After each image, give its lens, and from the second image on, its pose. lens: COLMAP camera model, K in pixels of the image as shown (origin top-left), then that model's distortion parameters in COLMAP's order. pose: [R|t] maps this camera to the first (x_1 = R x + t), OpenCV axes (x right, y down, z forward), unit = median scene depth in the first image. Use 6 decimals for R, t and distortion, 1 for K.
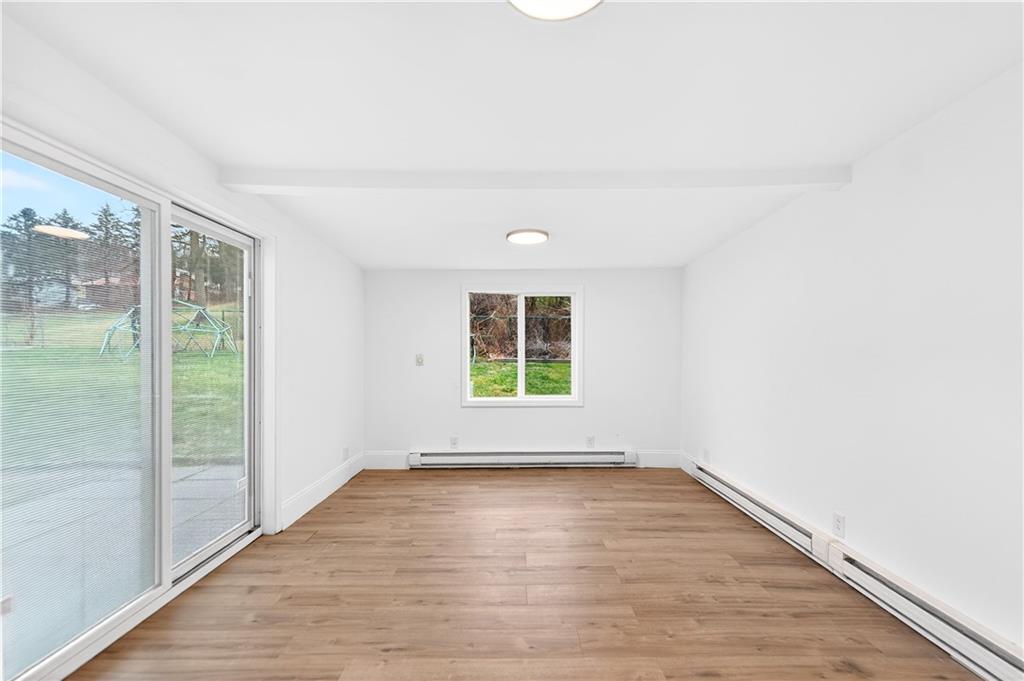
lens RADIAL K [[452.4, 0, 508.1], [0, 452.4, 351.4], [0, 0, 1]] dist [-0.000290, -0.001079]
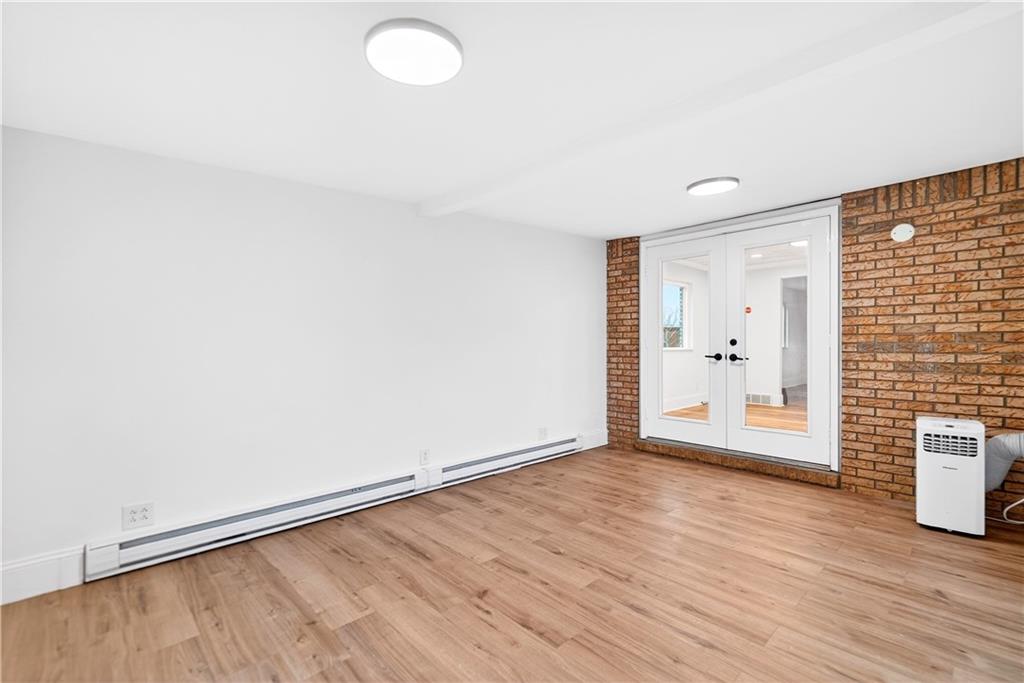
lens RADIAL K [[452.4, 0, 519.6], [0, 452.4, 342.1], [0, 0, 1]] dist [-0.000290, -0.001079]
pose [[-0.699250, 0.001505, 0.714876, -0.330067], [-0.000375, 0.999997, -0.002472, 0.020977], [-0.714877, -0.001997, -0.699247, 1.212494]]
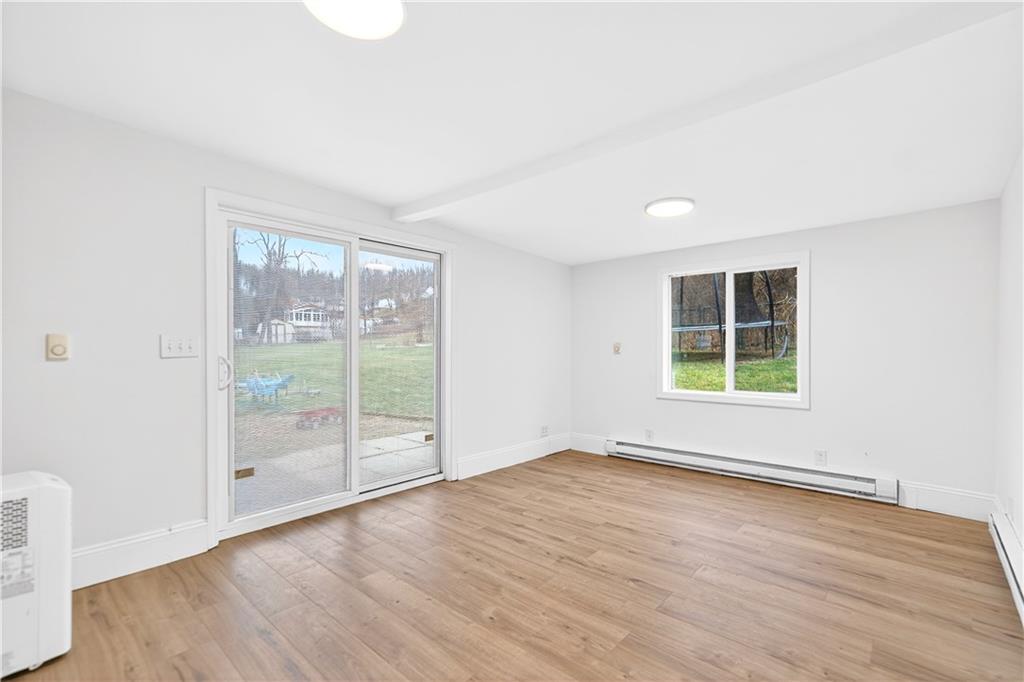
lens RADIAL K [[452.4, 0, 513.1], [0, 452.4, 339.5], [0, 0, 1]] dist [-0.000290, -0.001079]
pose [[0.747226, -0.011234, -0.664475, 0.400103], [0.002884, 0.999903, -0.013662, 0.016795], [0.664564, 0.008292, 0.747185, 0.130694]]
